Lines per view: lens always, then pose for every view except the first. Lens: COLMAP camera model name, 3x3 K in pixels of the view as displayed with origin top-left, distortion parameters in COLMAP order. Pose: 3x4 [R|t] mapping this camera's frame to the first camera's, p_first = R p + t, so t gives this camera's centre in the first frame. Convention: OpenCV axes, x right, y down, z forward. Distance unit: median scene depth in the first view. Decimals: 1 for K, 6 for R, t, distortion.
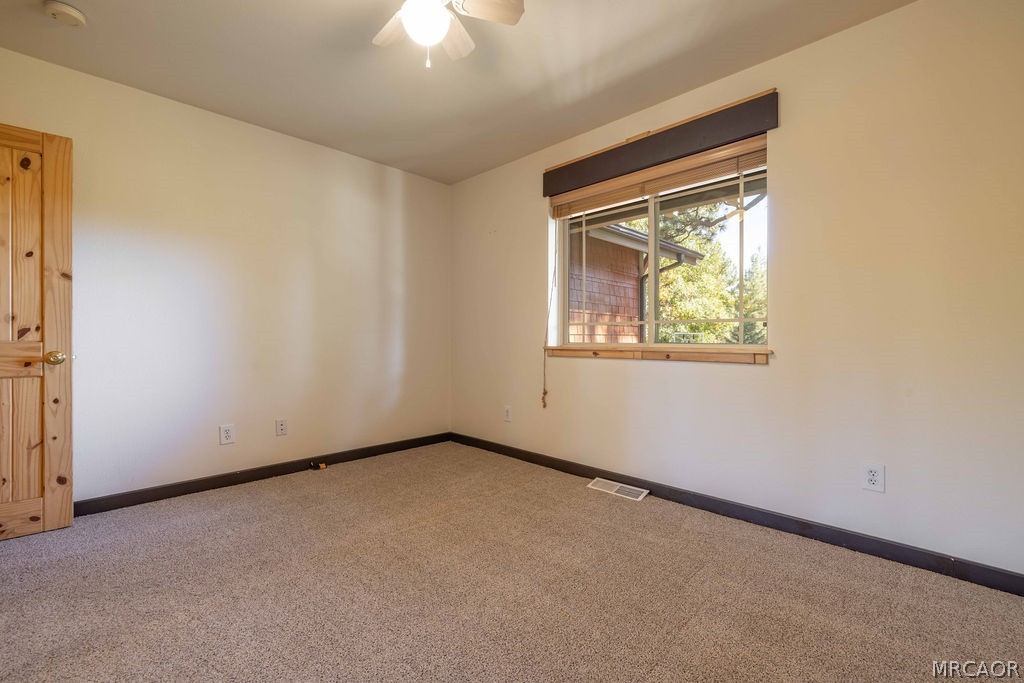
lens RADIAL K [[432.8, 0, 510.3], [0, 432.8, 338.0], [0, 0, 1]] dist [0.000545, 0.000038]
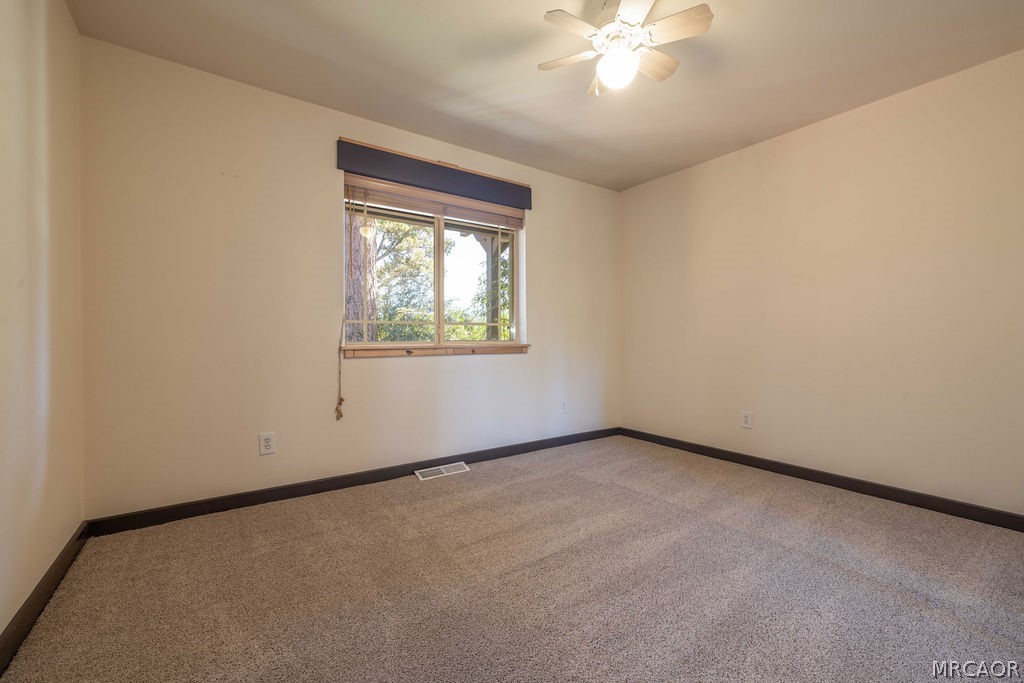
lens RADIAL K [[432.8, 0, 510.3], [0, 432.8, 338.0], [0, 0, 1]] dist [0.000545, 0.000038]
pose [[0.176463, -0.003770, 0.984300, -0.781984], [-0.001070, 0.999991, 0.004022, -0.001411], [-0.984307, -0.001763, 0.176458, 0.594704]]
